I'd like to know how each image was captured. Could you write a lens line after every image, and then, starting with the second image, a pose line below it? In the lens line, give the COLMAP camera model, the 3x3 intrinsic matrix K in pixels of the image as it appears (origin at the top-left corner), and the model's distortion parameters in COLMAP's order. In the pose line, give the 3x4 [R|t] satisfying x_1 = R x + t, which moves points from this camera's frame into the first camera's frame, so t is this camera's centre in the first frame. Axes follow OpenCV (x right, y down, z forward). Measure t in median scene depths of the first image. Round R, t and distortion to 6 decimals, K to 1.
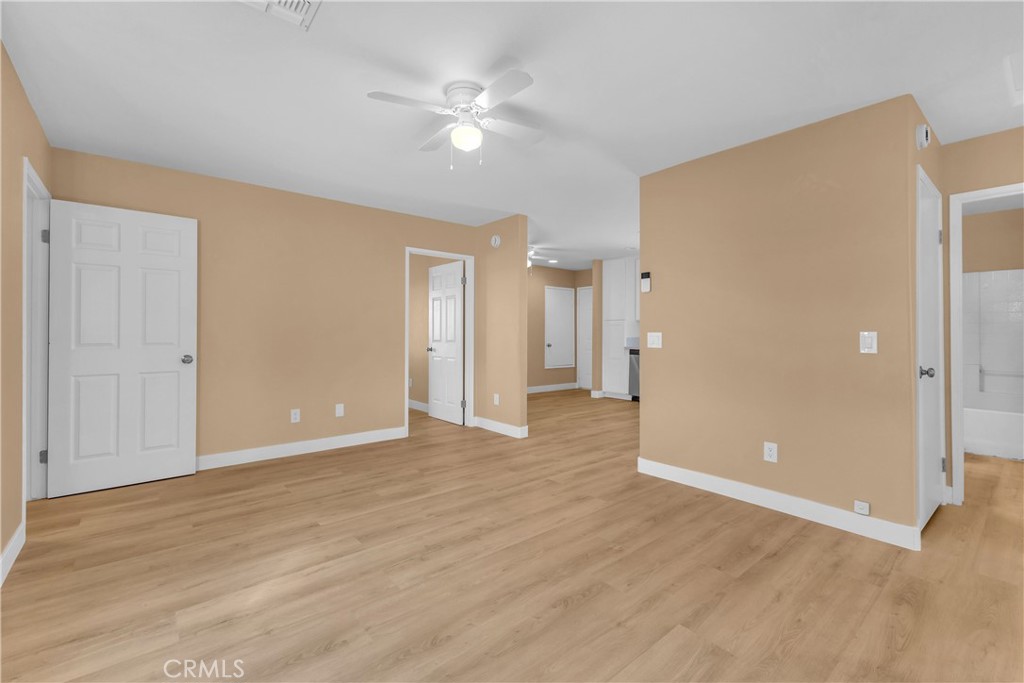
lens RADIAL K [[441.3, 0, 515.4], [0, 441.3, 328.6], [0, 0, 1]] dist [0.003743, 0.000570]
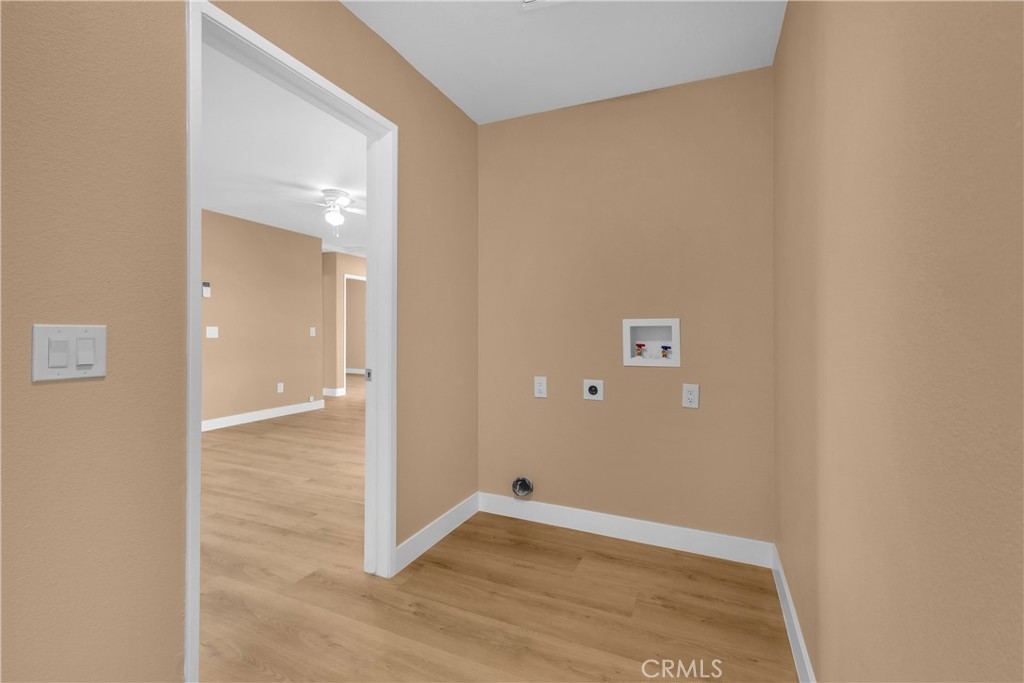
lens RADIAL K [[441.3, 0, 515.4], [0, 441.3, 328.6], [0, 0, 1]] dist [0.003743, 0.000570]
pose [[-0.431607, -0.008798, 0.902019, -1.696453], [-0.018340, 0.999831, 0.000977, -0.006236], [-0.901875, -0.016122, -0.431695, 0.932895]]
